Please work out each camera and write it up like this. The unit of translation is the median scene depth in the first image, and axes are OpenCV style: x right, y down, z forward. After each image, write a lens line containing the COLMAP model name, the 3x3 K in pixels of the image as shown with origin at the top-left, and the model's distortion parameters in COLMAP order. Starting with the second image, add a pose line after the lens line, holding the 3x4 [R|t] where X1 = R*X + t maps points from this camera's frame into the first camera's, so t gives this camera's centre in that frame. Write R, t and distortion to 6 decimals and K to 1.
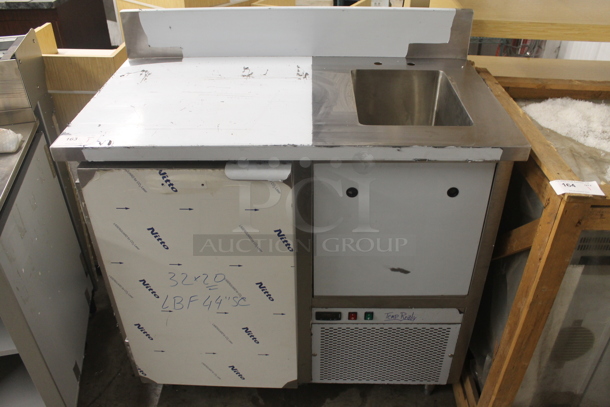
lens RADIAL K [[509.3, 0, 307.4], [0, 509.3, 204.7], [0, 0, 1]] dist [-0.138622, 0.076256]
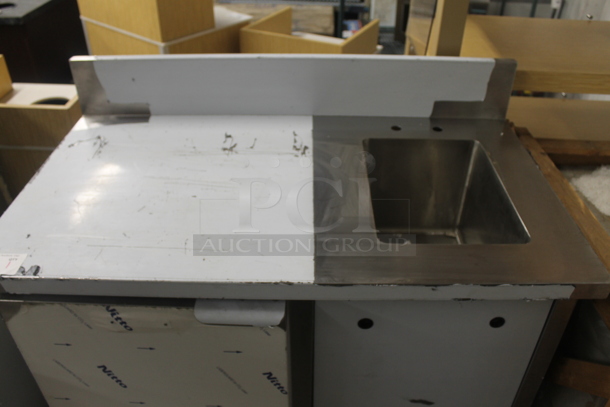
lens RADIAL K [[509.3, 0, 304.9], [0, 509.3, 203.3], [0, 0, 1]] dist [-0.138622, 0.076256]
pose [[0.999977, 0.005361, 0.004223, -0.005515], [-0.005410, 0.999915, 0.011853, -0.177996], [-0.004159, -0.011876, 0.999921, 0.211746]]
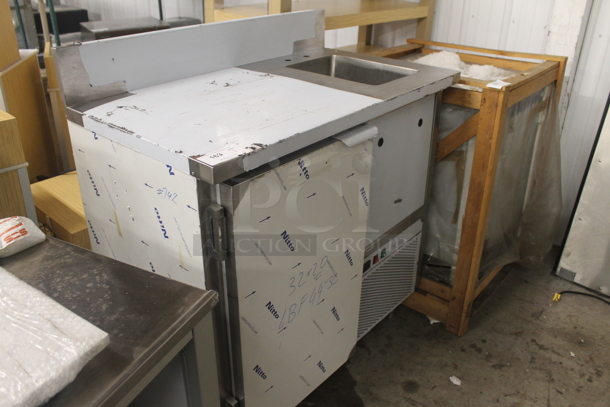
lens RADIAL K [[509.3, 0, 301.1], [0, 509.3, 206.0], [0, 0, 1]] dist [-0.138622, 0.076256]
pose [[0.641957, -0.350603, 0.681887, -0.779348], [0.429499, 0.901139, 0.058986, -0.033821], [-0.635155, 0.255003, 0.729075, 0.226047]]
